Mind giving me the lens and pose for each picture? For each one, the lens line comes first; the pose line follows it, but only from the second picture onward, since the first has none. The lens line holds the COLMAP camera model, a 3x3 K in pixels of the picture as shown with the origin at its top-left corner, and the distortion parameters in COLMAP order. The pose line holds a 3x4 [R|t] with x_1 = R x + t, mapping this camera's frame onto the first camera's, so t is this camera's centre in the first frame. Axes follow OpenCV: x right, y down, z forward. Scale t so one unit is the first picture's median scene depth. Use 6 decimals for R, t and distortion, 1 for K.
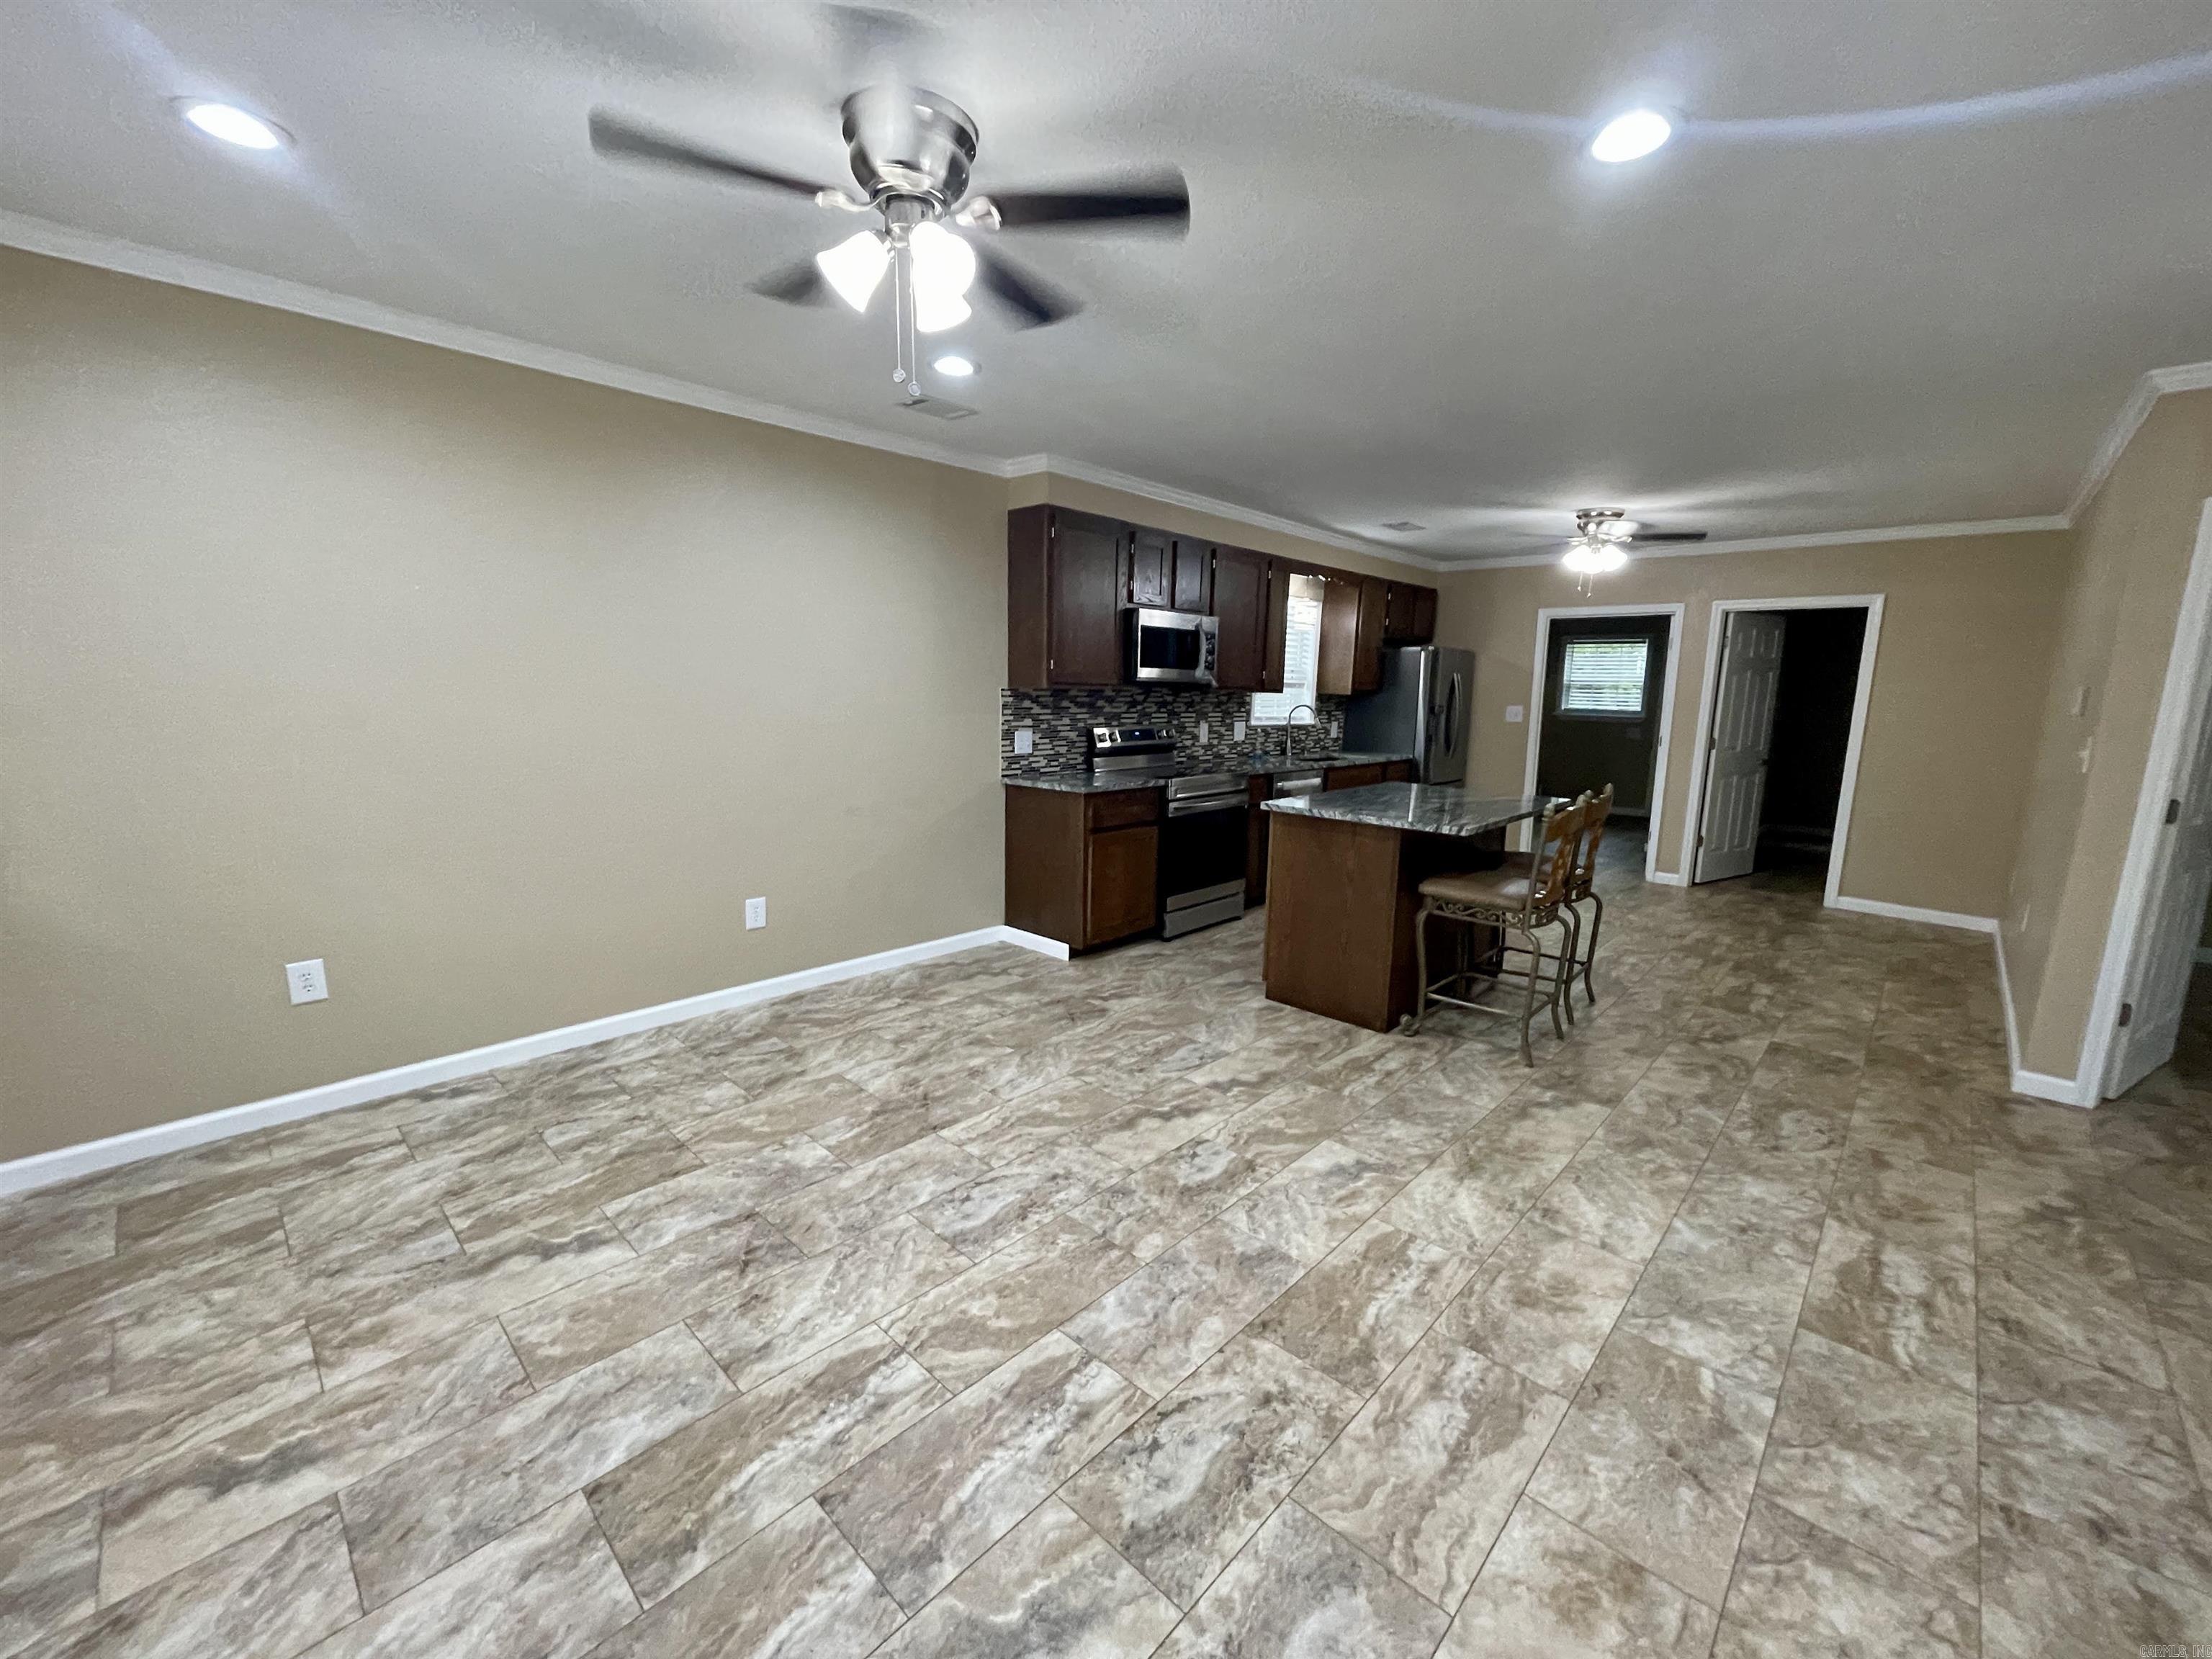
lens RADIAL K [[885.5, 0, 1106.0], [0, 885.5, 829.5], [0, 0, 1]] dist [0.000529, 0.000221]
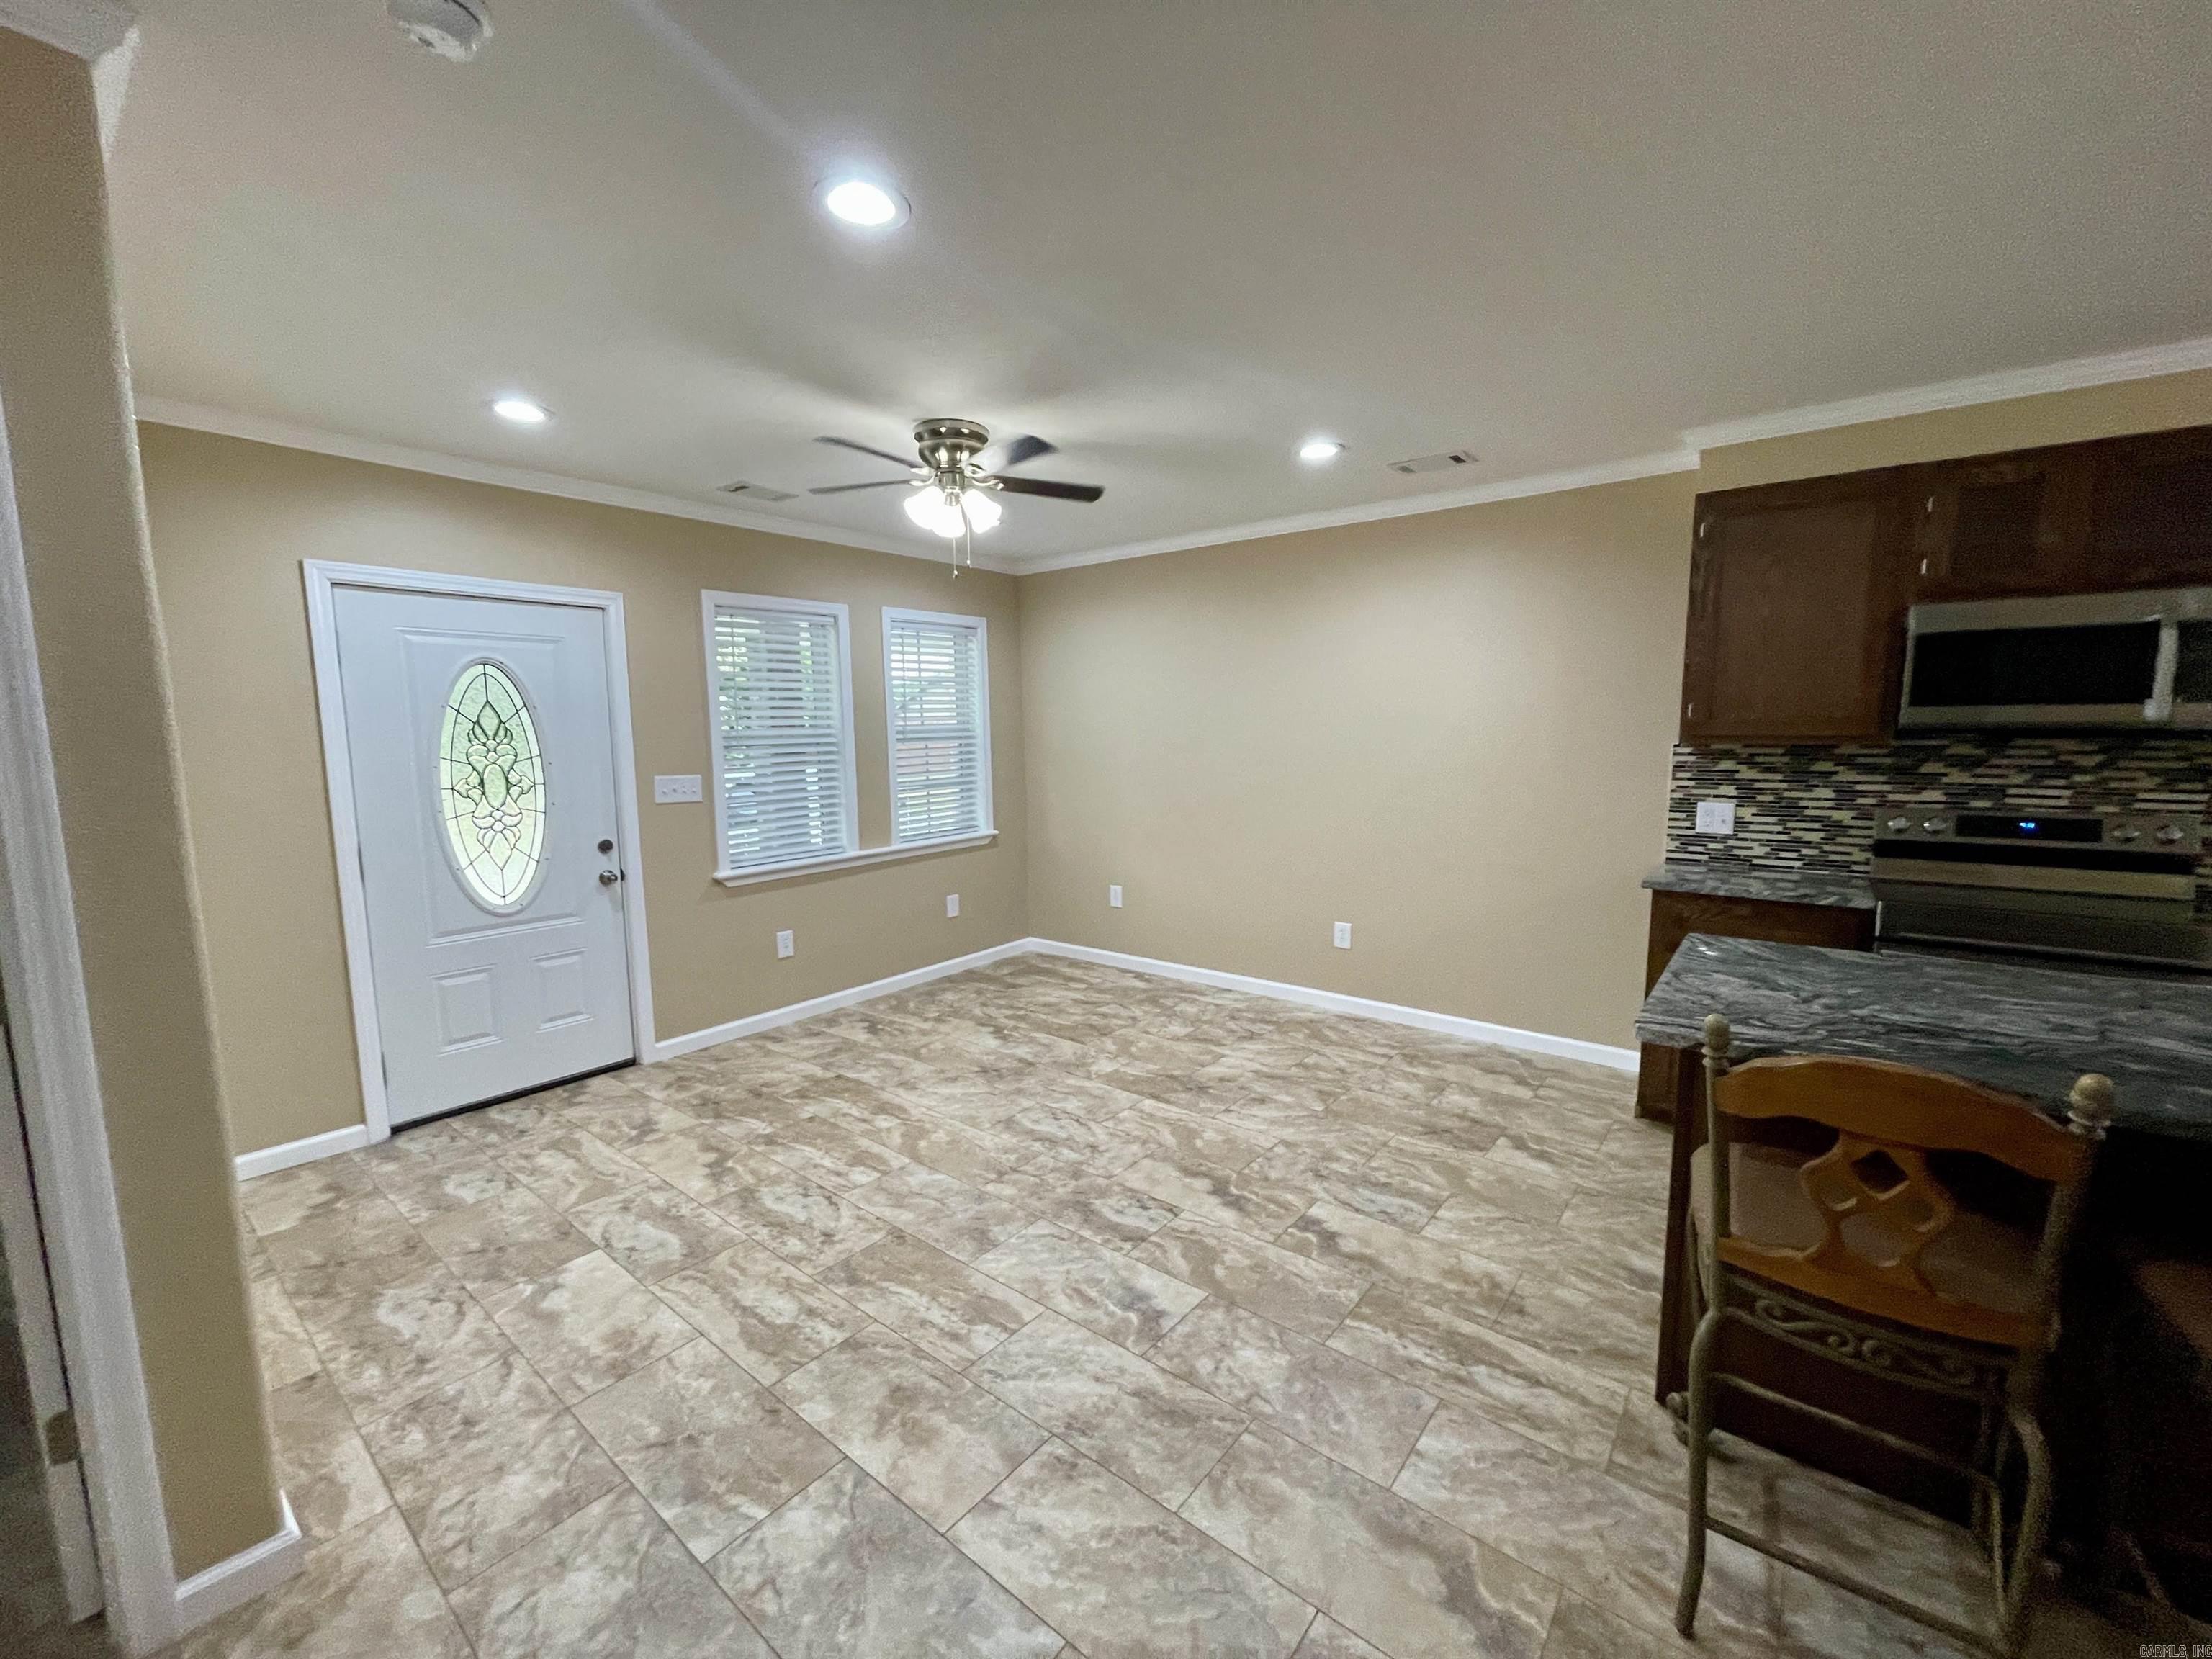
lens RADIAL K [[894.5, 0, 1106.0], [0, 894.5, 829.5], [0, 0, 1]] dist [-0.000022, -0.000323]
pose [[0.087550, 0.091674, -0.991933, 1.006575], [-0.156831, 0.984607, 0.077155, -0.115905], [0.983737, 0.148811, 0.100580, 0.756894]]
